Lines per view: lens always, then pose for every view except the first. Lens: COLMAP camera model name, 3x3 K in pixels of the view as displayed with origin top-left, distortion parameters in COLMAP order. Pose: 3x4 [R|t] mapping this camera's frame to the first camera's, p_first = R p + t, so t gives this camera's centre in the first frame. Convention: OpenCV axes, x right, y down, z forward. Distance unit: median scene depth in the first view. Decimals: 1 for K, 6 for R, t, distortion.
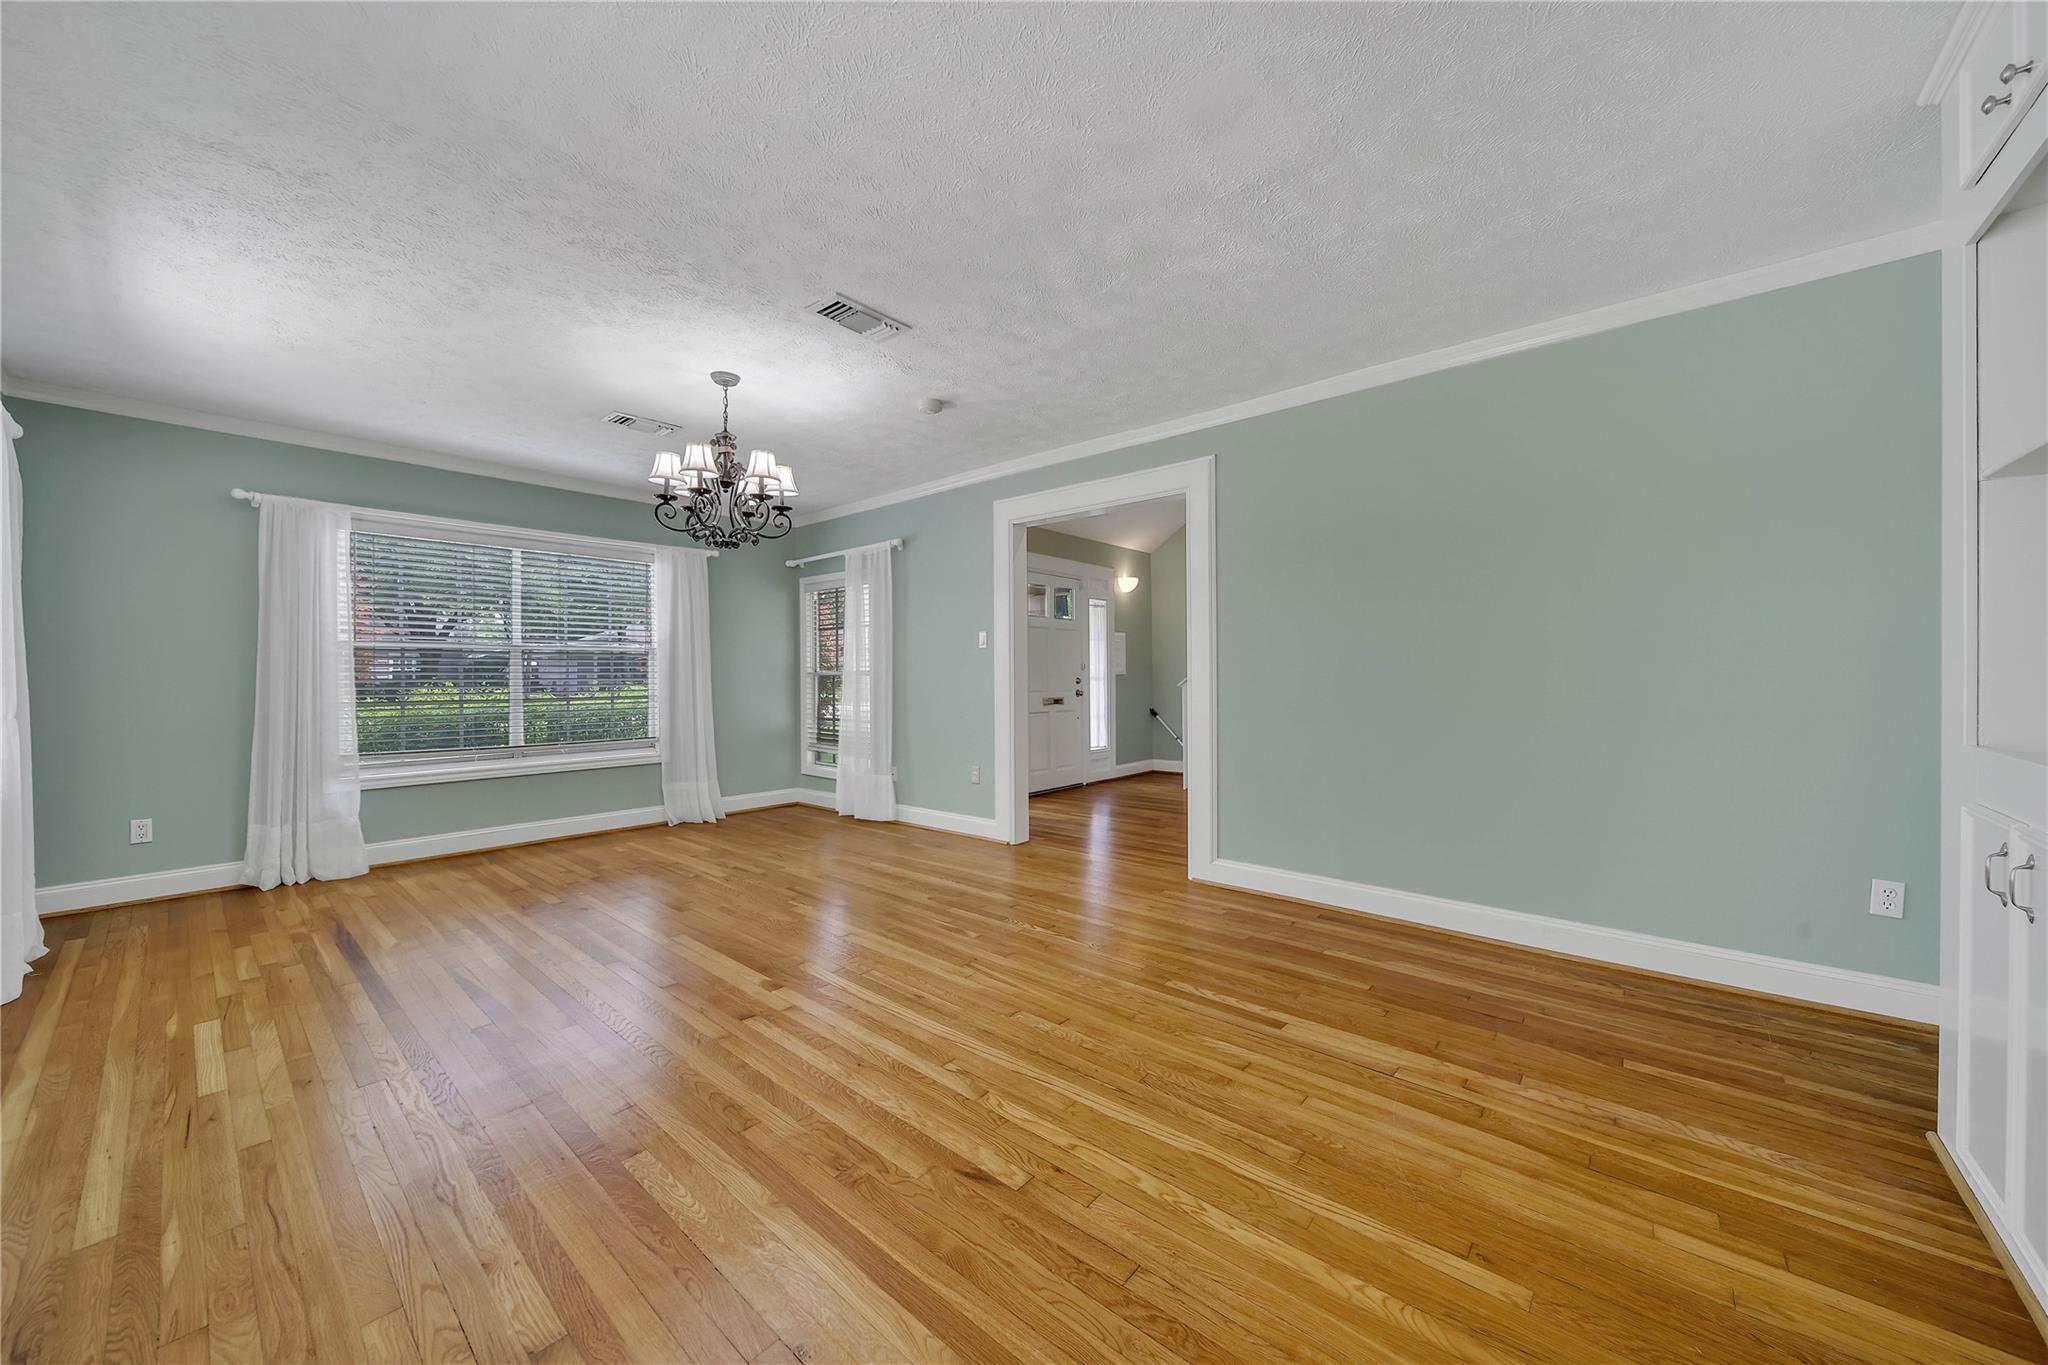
lens RADIAL K [[717.4, 0, 1014.8], [0, 717.4, 673.9], [0, 0, 1]] dist [0.000899, -0.001090]
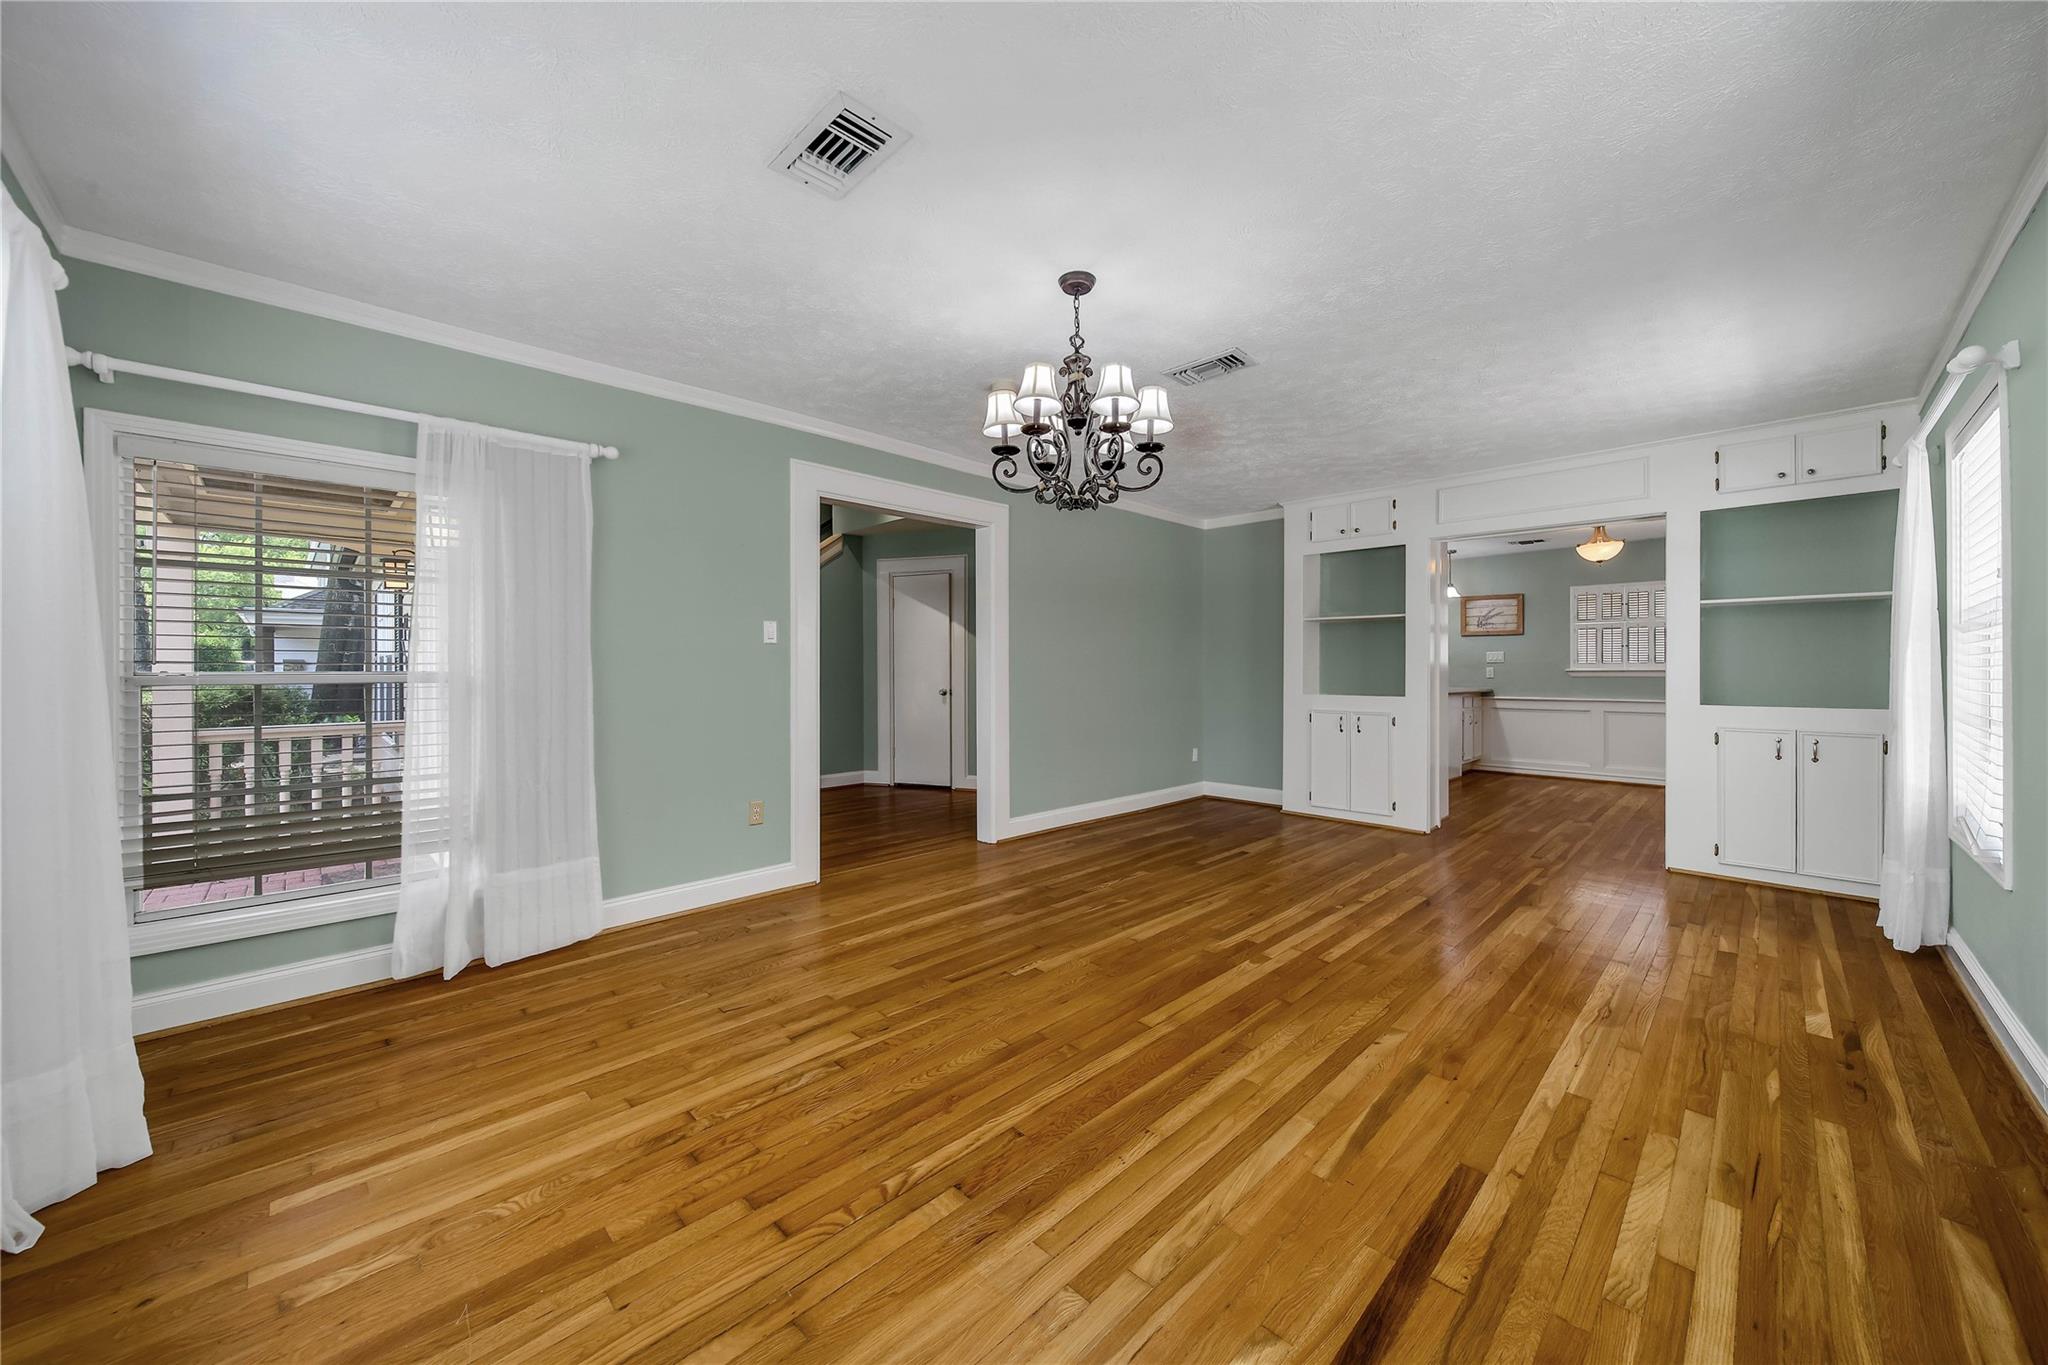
lens RADIAL K [[717.4, 0, 1012.2], [0, 717.4, 680.6], [0, 0, 1]] dist [0.000899, -0.001090]
pose [[0.103944, -0.009480, 0.994538, -1.143598], [0.000803, 0.999955, 0.009448, -0.005320], [-0.994583, -0.000183, 0.103947, 0.979680]]
